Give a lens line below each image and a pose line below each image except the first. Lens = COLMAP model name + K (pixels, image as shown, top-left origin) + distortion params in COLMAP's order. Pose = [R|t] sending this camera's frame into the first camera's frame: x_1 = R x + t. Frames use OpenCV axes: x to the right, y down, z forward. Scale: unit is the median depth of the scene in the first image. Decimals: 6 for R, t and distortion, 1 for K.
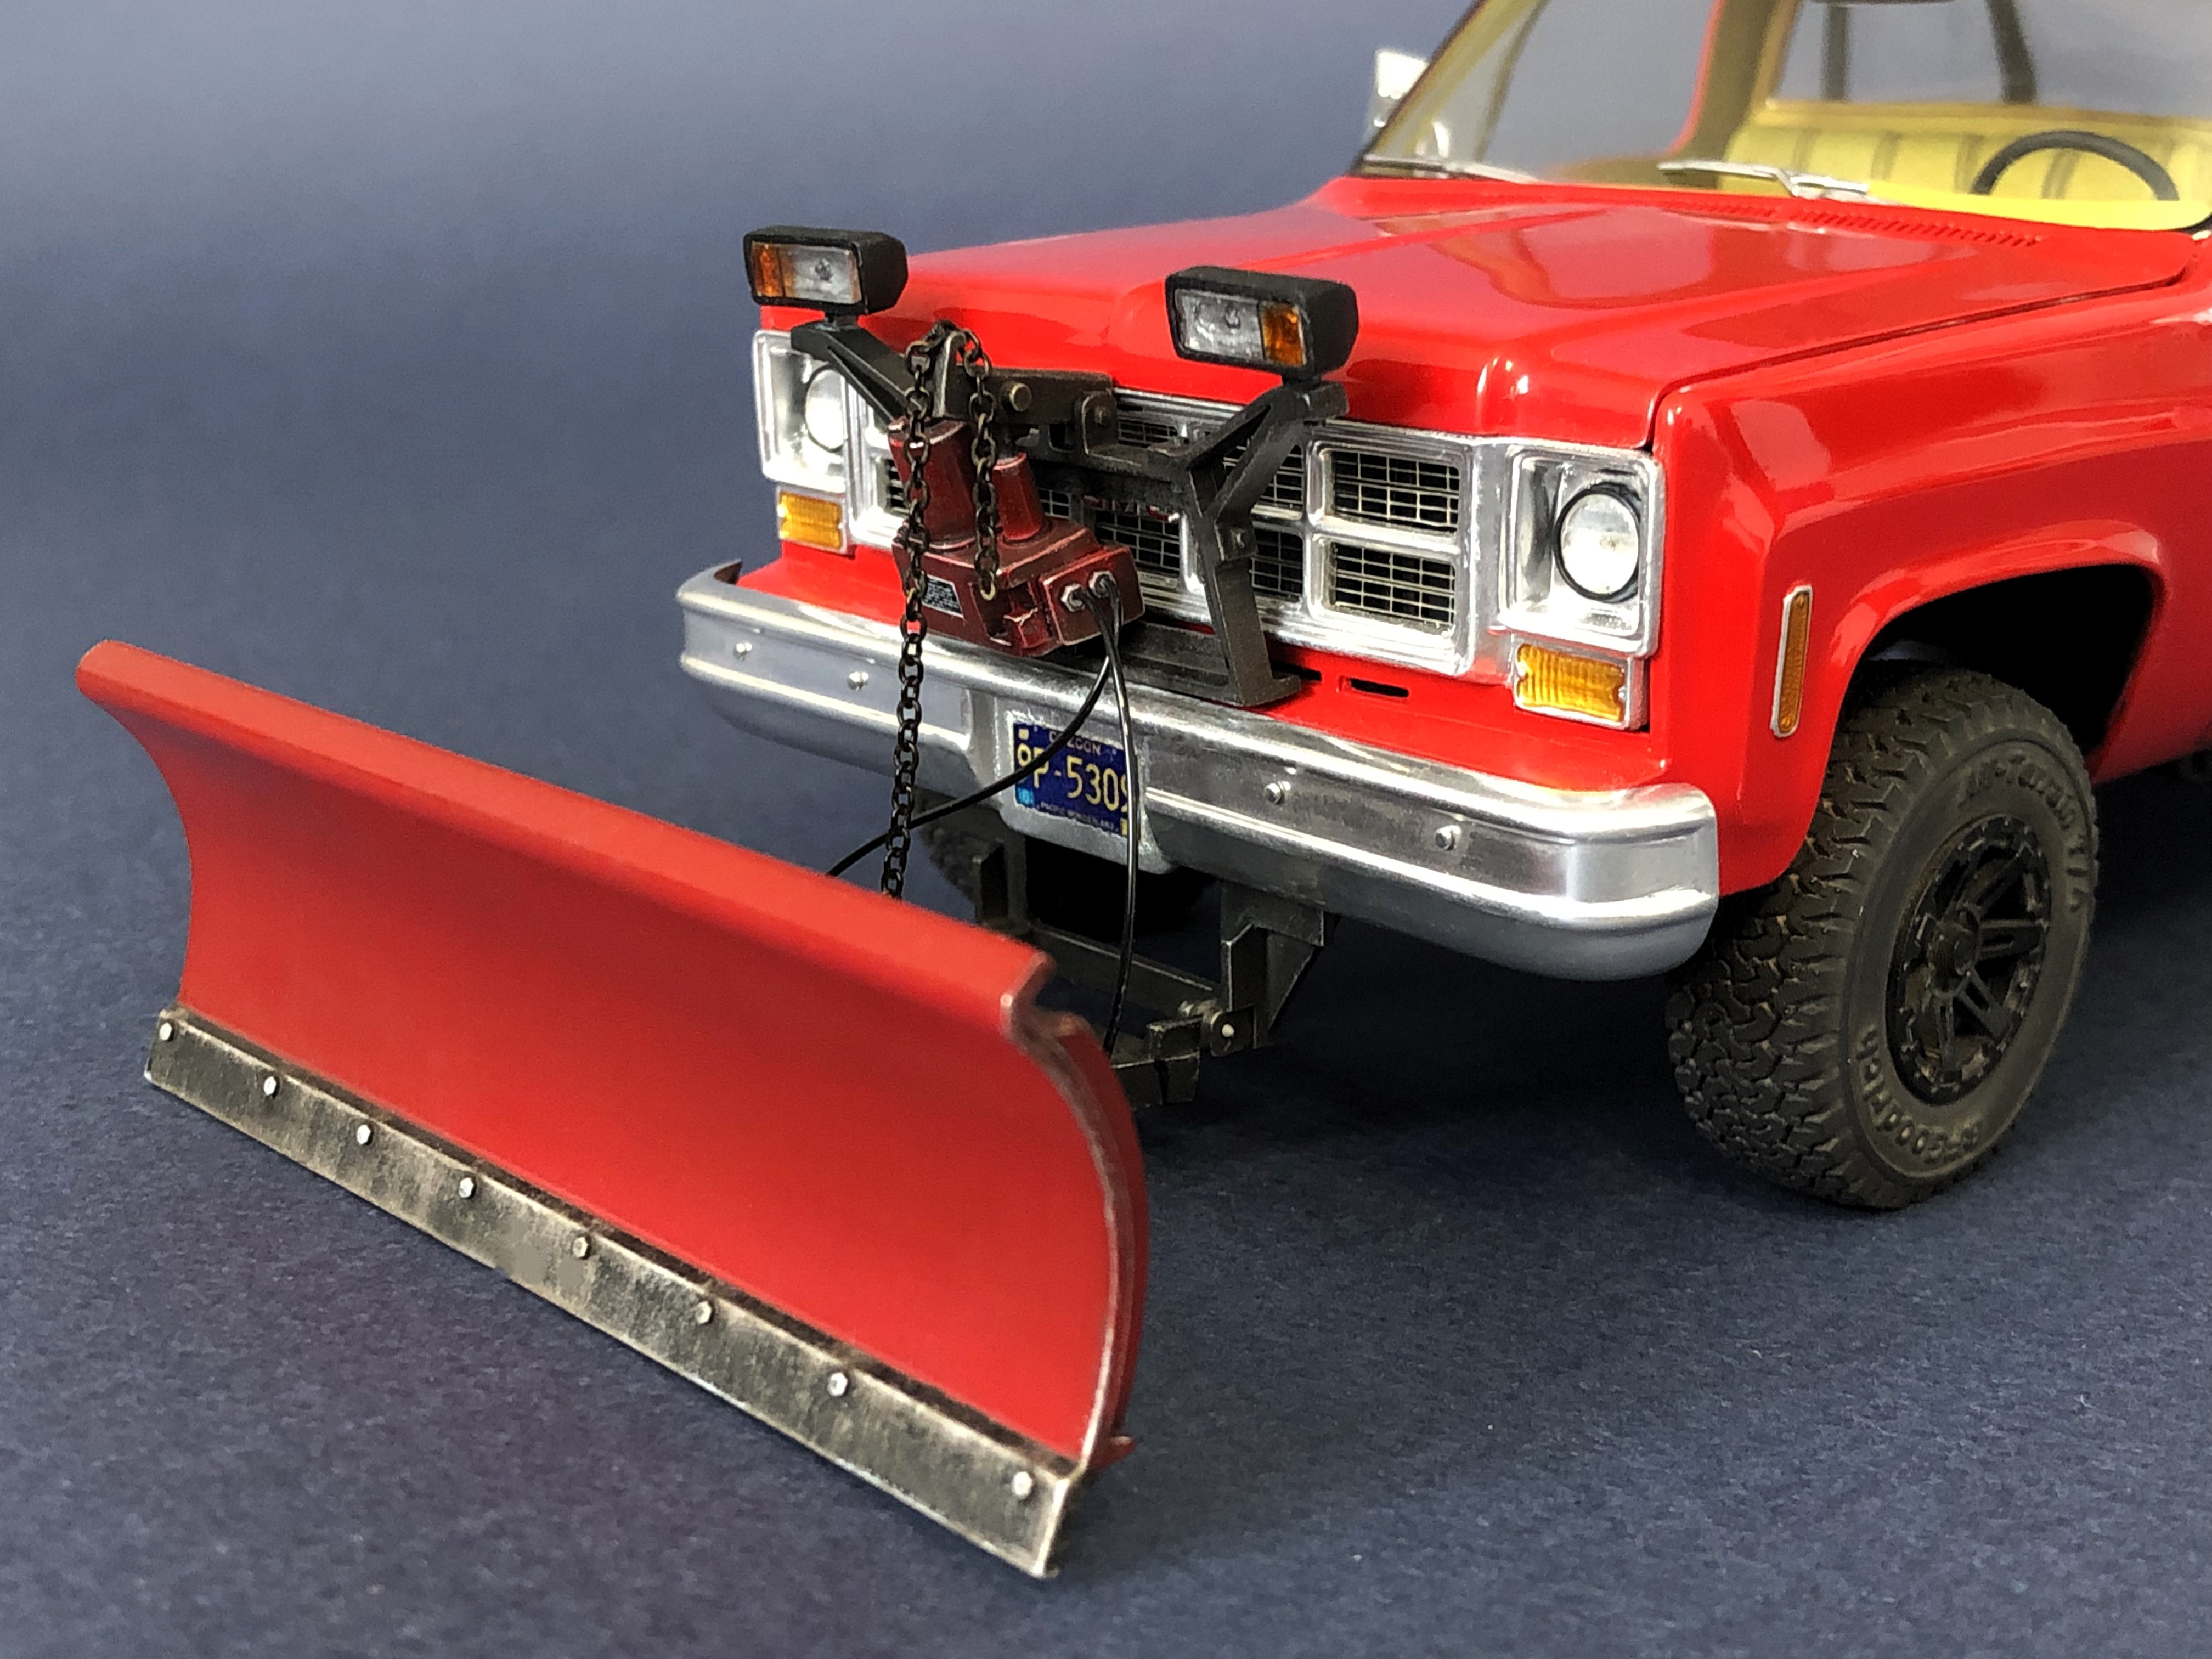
lens RADIAL K [[3049.1, 0, 1105.1], [0, 3049.1, 893.6], [0, 0, 1]] dist [-0.014930, -0.130717]
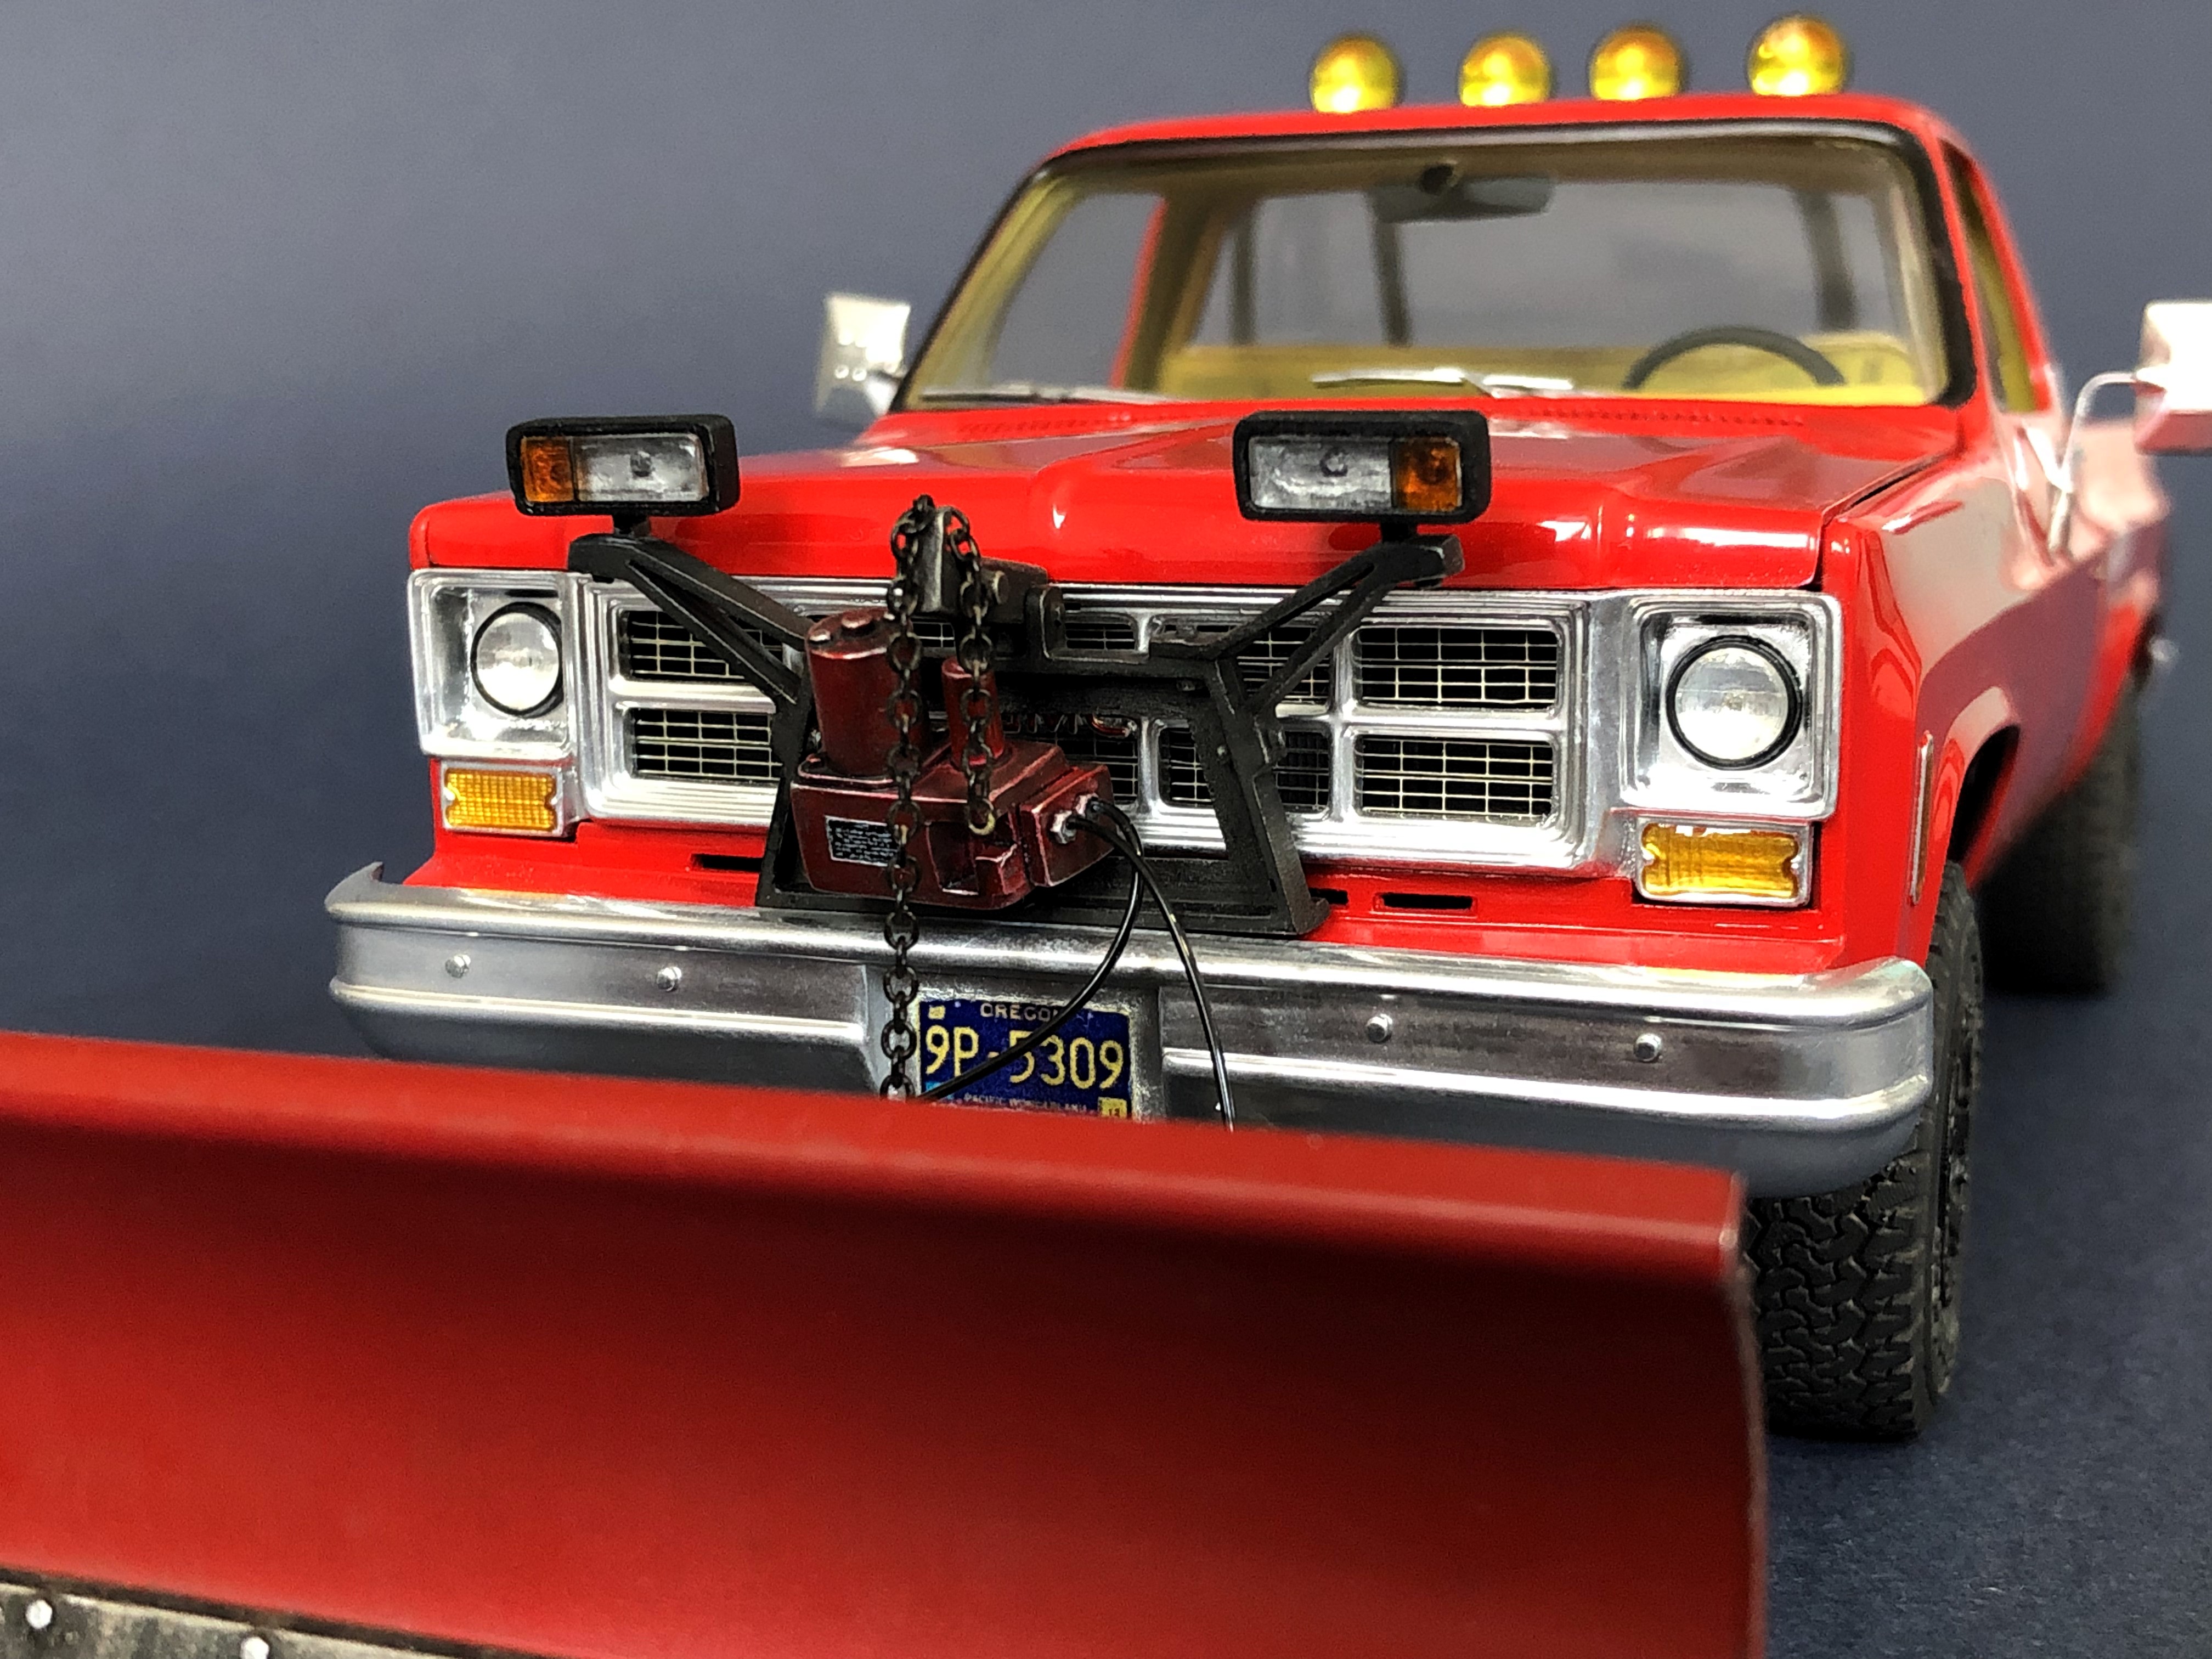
lens RADIAL K [[3078.6, 0, 1106.0], [0, 3078.6, 829.5], [0, 0, 1]] dist [-0.014628, -0.044026]
pose [[0.911039, -0.071427, 0.406087, -0.337707], [0.131067, 0.983965, -0.120974, 0.005167], [-0.390935, 0.163436, 0.905792, 0.245440]]
